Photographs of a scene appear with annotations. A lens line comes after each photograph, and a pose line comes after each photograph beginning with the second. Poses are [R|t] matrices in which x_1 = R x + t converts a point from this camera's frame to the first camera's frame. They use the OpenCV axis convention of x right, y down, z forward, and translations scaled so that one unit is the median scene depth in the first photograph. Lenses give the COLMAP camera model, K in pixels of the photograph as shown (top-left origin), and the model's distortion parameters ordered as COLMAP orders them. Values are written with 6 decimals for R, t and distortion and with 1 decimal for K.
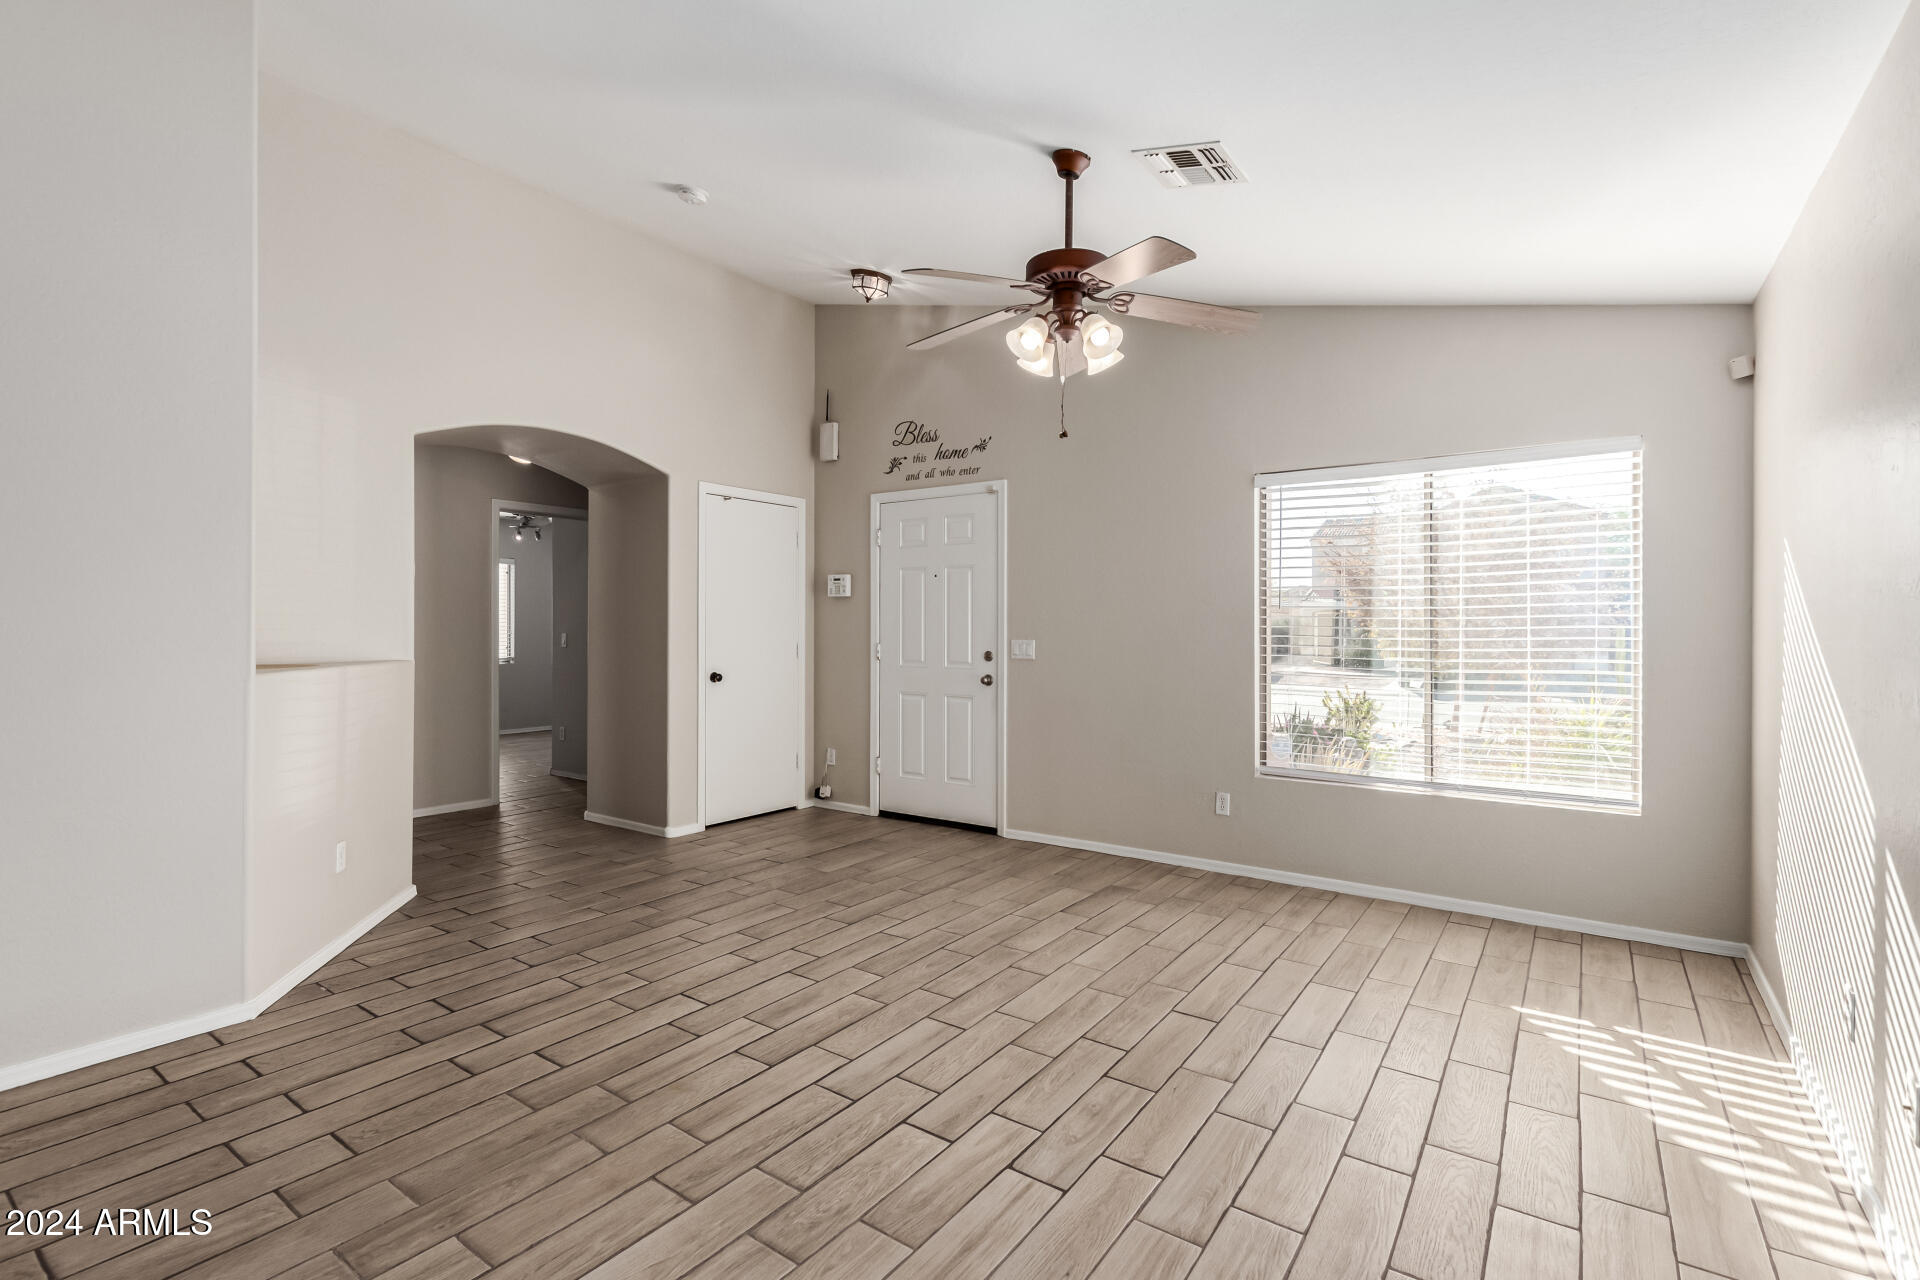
lens RADIAL K [[881.7, 0, 966.8], [0, 881.7, 641.4], [0, 0, 1]] dist [0.004670, -0.003409]
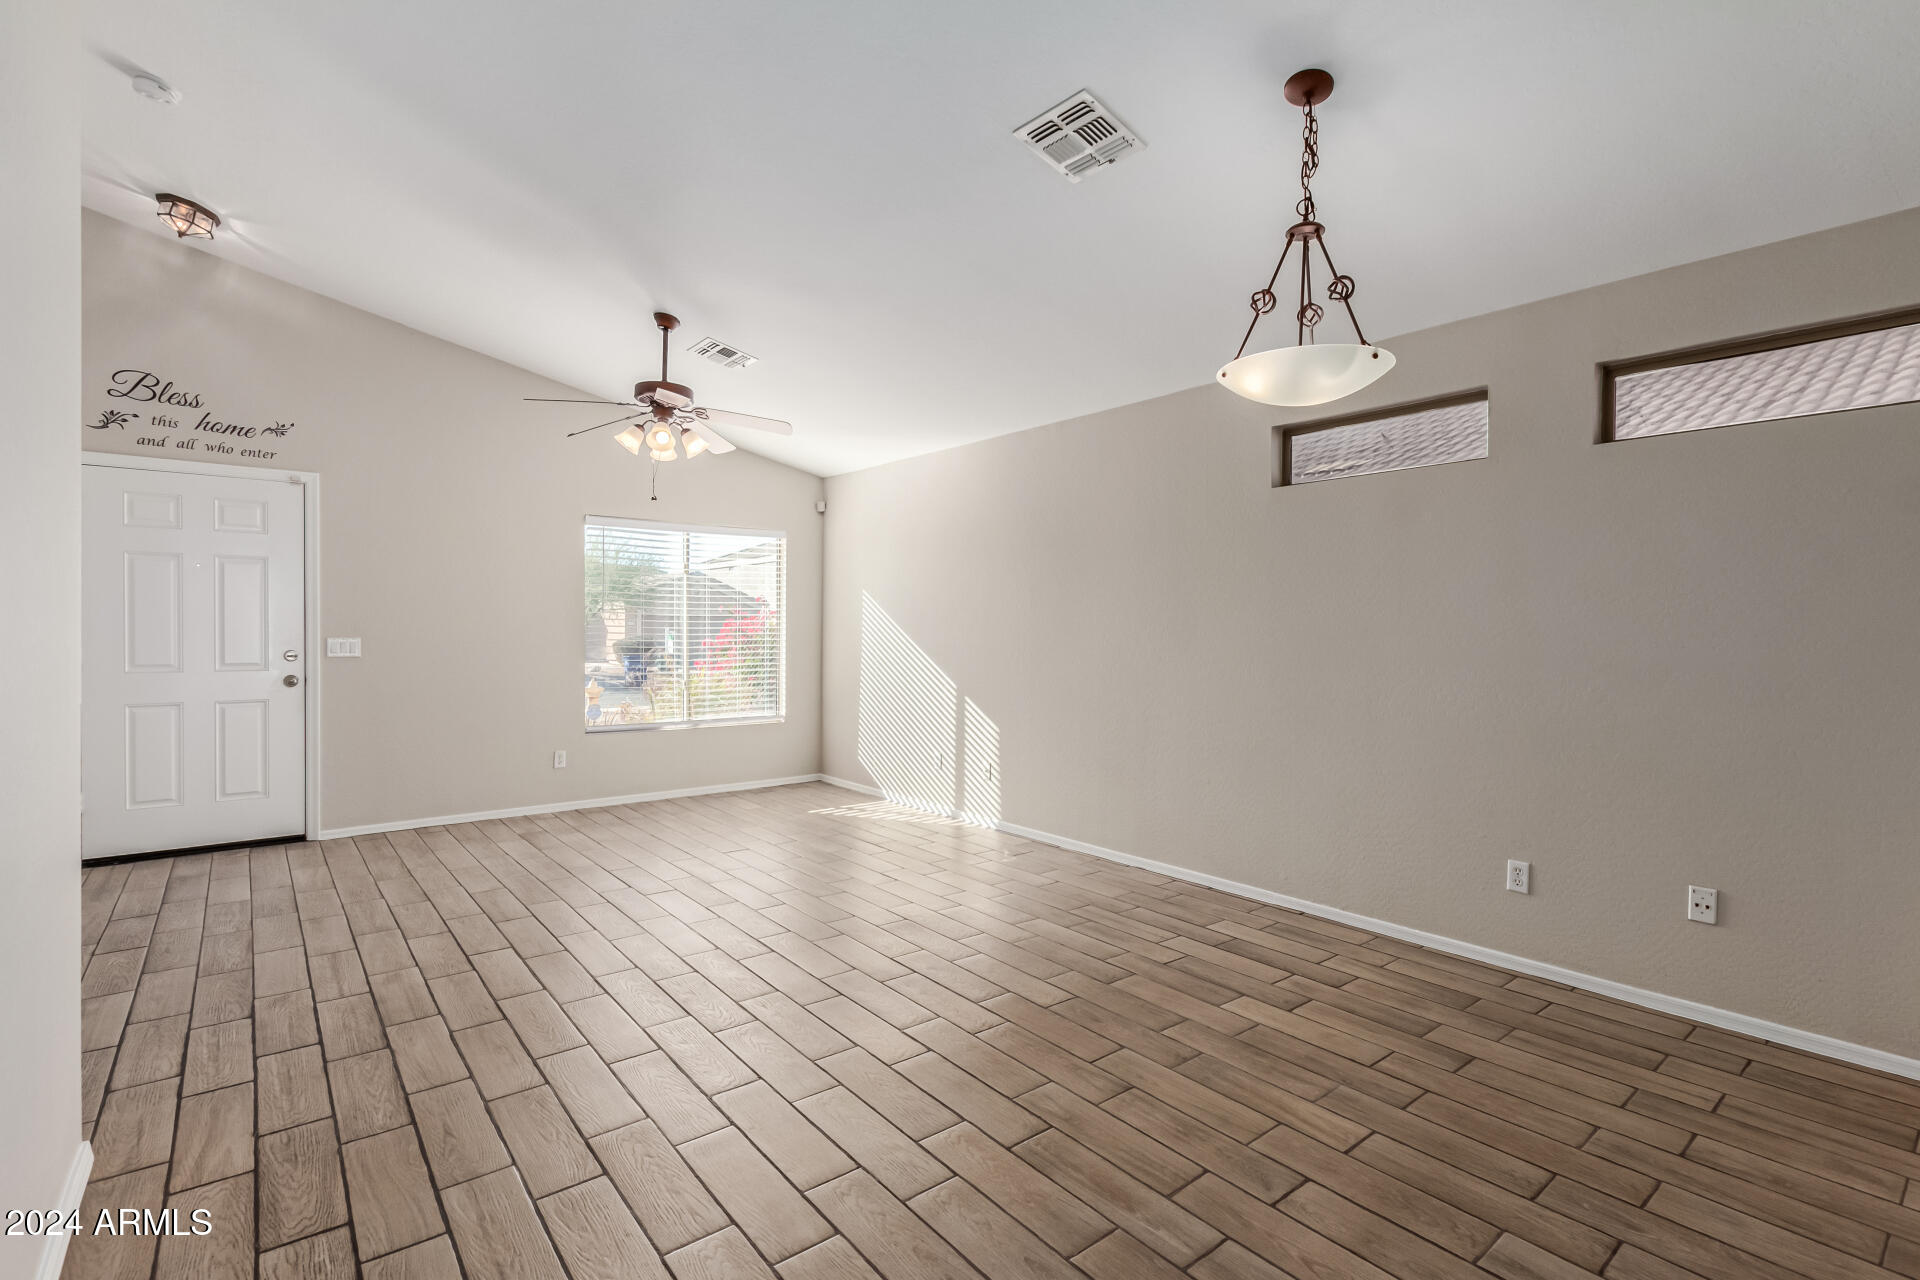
lens RADIAL K [[881.7, 0, 954.9], [0, 881.7, 633.1], [0, 0, 1]] dist [0.004670, -0.003409]
pose [[0.281305, -0.006569, 0.959596, -1.030222], [0.008403, 0.999955, 0.004382, -0.007761], [-0.959582, 0.006831, 0.281348, 0.077171]]
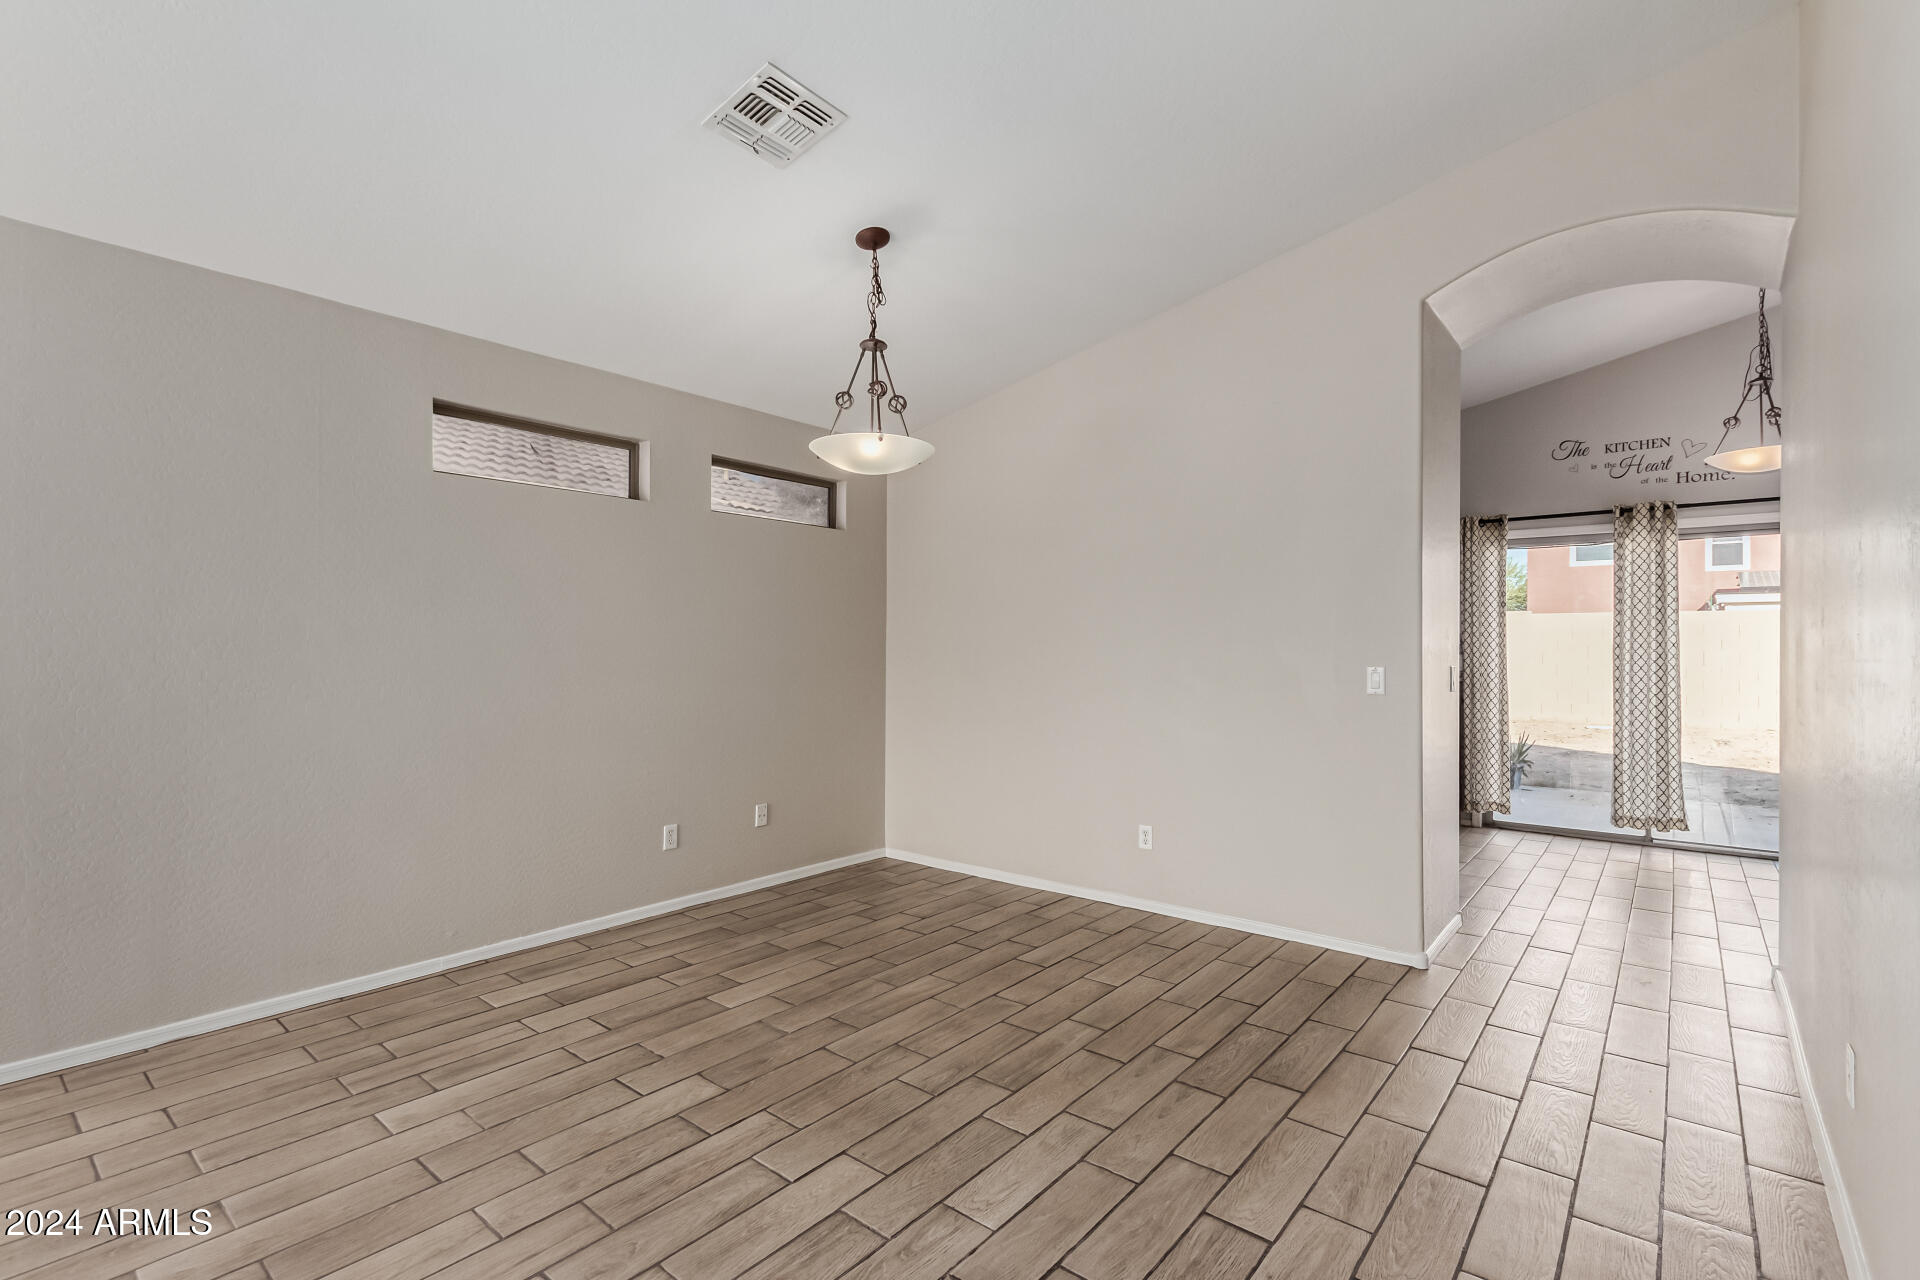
lens RADIAL K [[881.7, 0, 969.7], [0, 881.7, 641.6], [0, 0, 1]] dist [0.004670, -0.003409]
pose [[-0.997379, -0.006206, 0.072089, -0.459138], [-0.005524, 0.999938, 0.009665, -0.016899], [-0.072145, 0.009241, -0.997351, 0.909264]]
